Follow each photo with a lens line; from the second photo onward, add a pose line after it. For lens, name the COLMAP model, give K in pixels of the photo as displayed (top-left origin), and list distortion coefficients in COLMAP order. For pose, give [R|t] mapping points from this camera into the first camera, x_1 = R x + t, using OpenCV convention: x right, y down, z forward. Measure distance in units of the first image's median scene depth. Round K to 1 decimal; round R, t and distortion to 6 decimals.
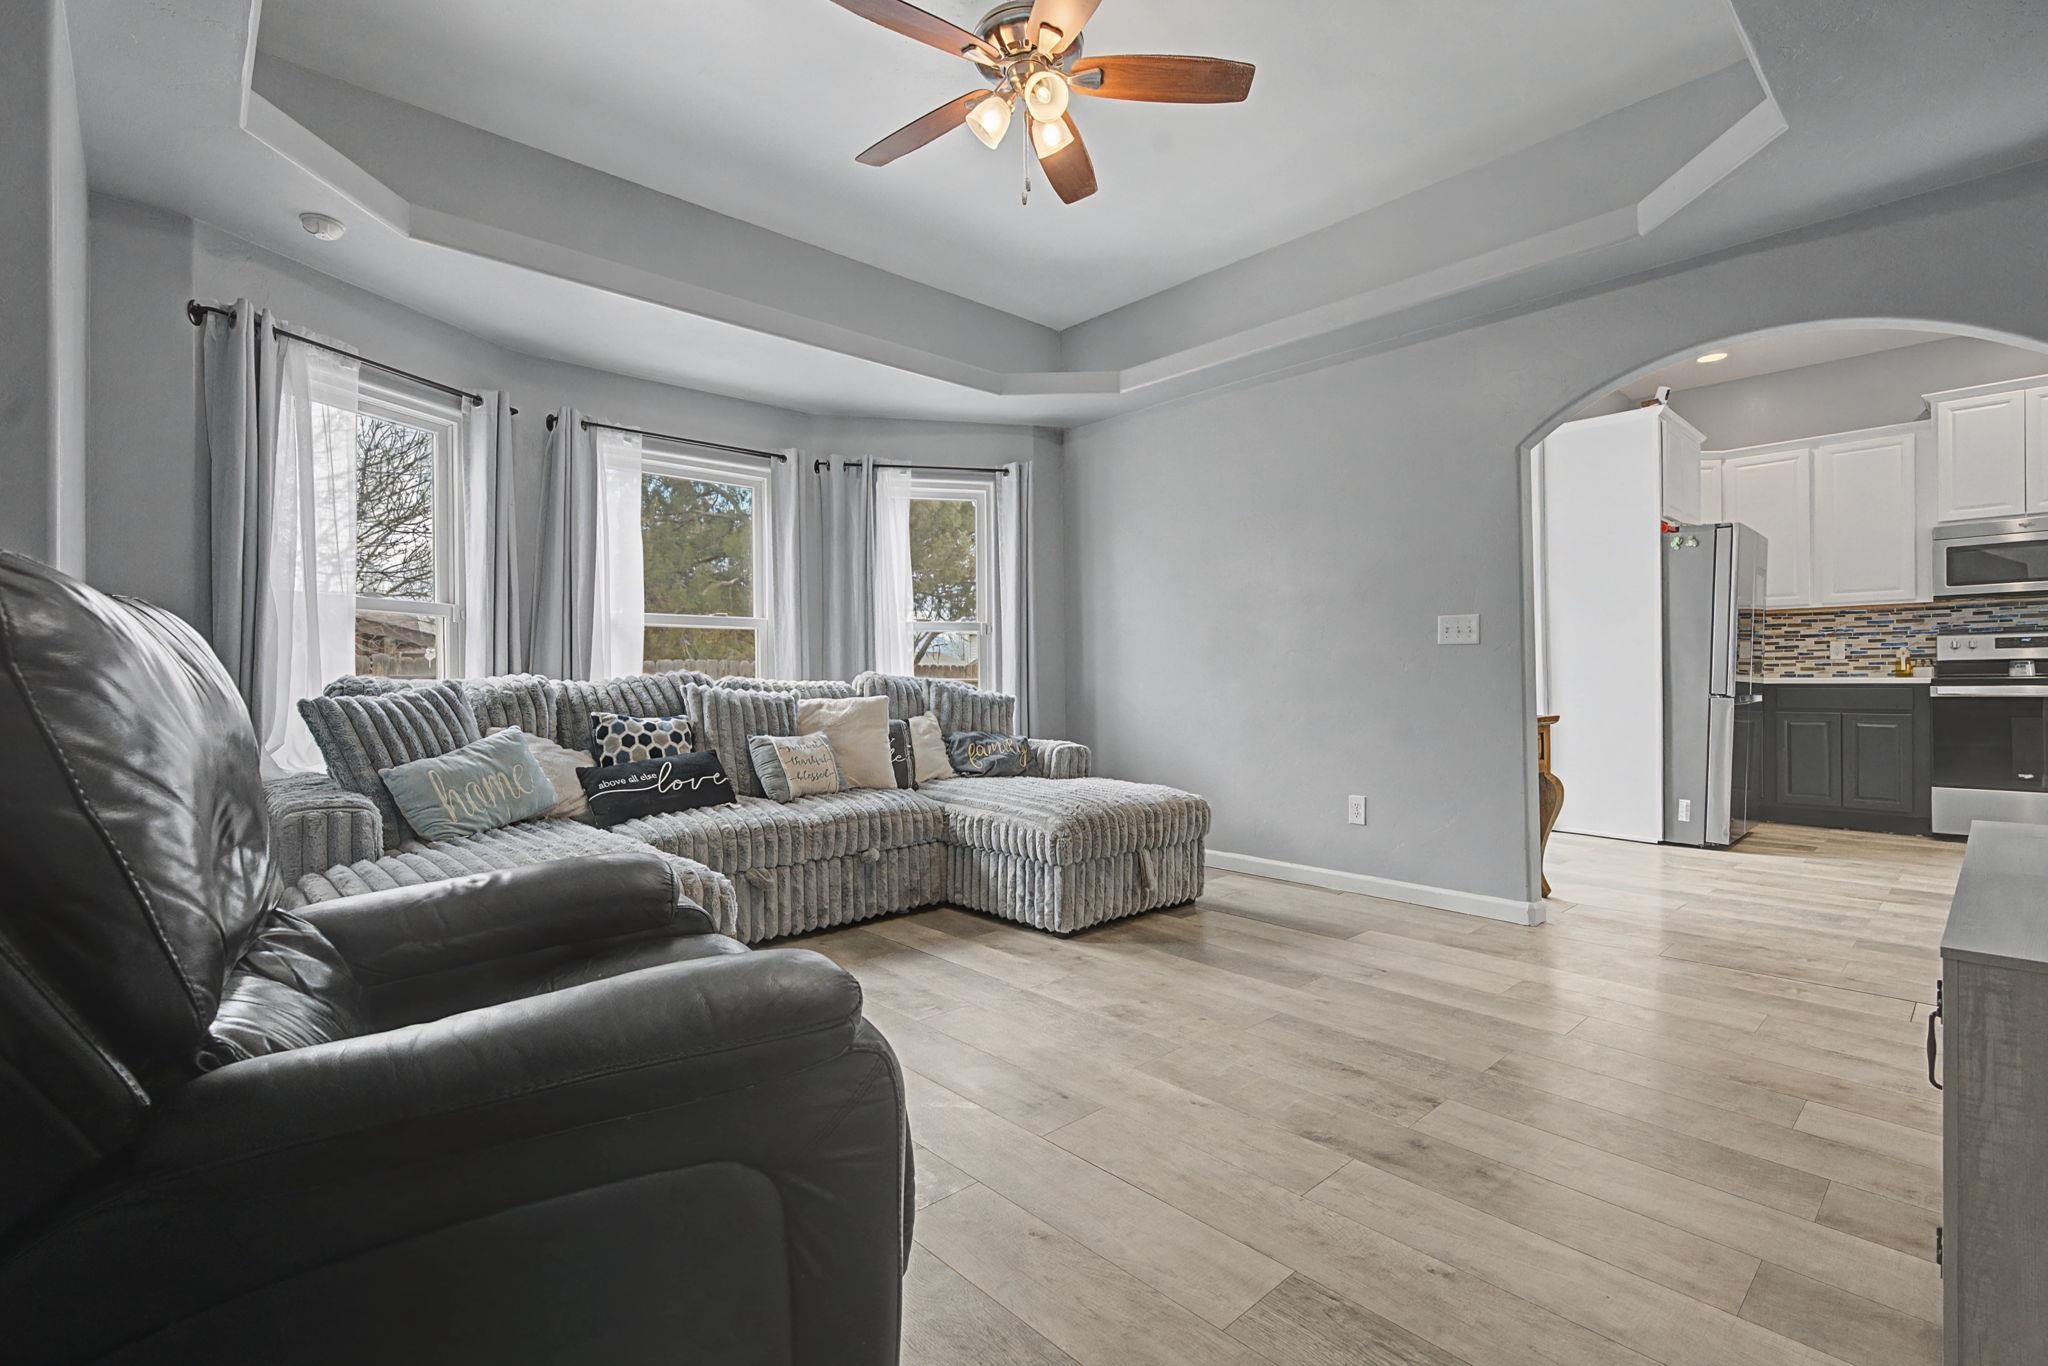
lens RADIAL K [[933.9, 0, 1003.6], [0, 933.9, 685.5], [0, 0, 1]] dist [-0.009145, 0.002483]
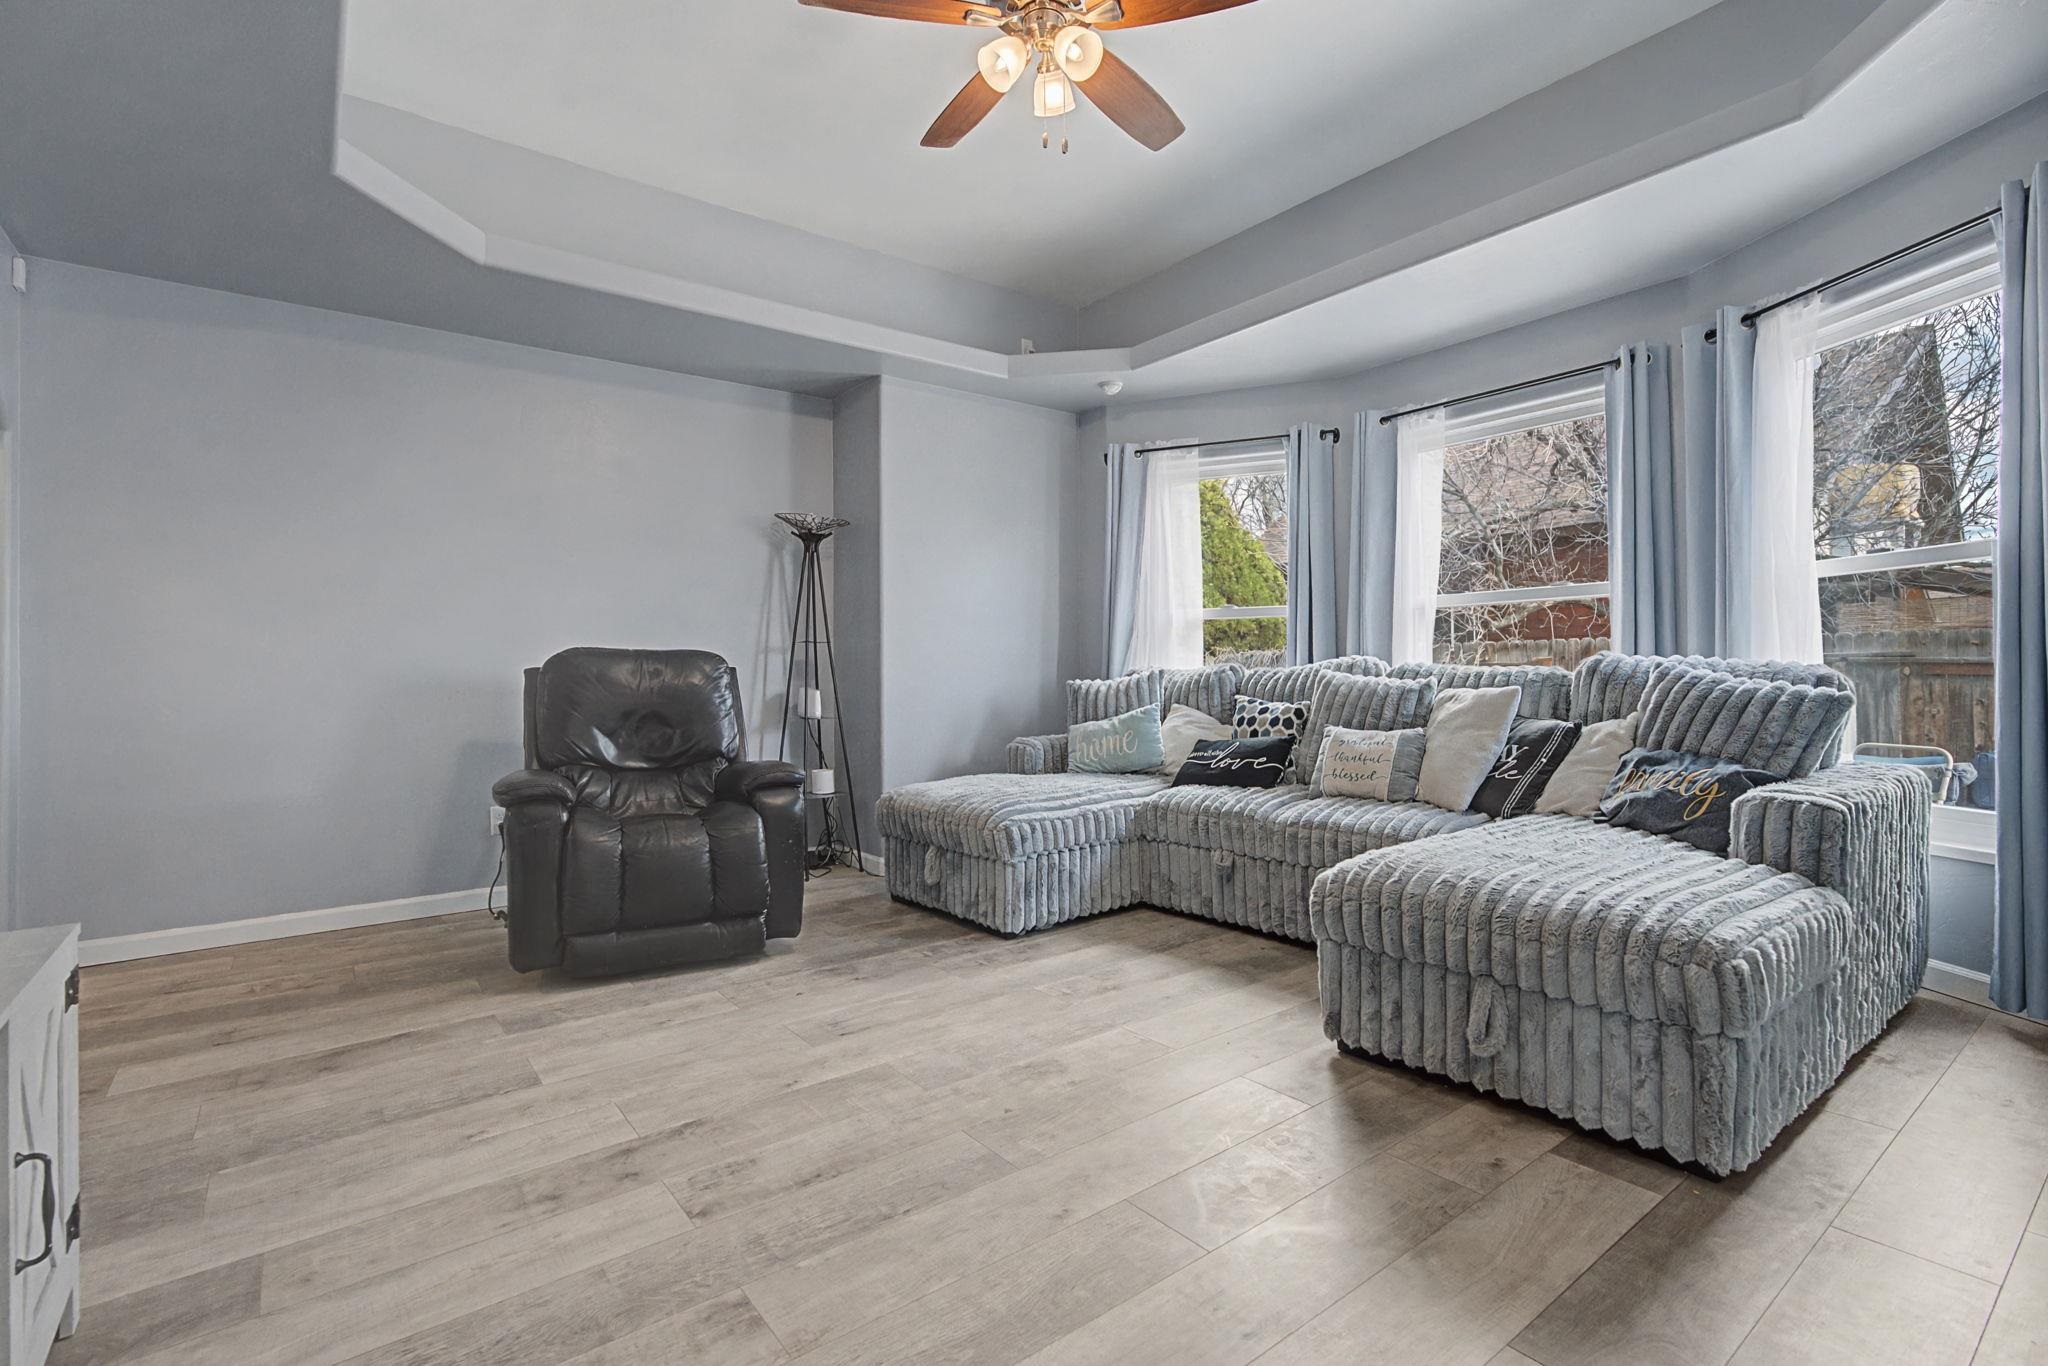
lens RADIAL K [[933.9, 0, 1022.4], [0, 933.9, 671.2], [0, 0, 1]] dist [-0.009145, 0.002483]
pose [[-0.076653, 0.003628, -0.997051, 0.810906], [0.005245, 0.999981, 0.003236, -0.007070], [0.997044, -0.004982, -0.076671, 0.887599]]
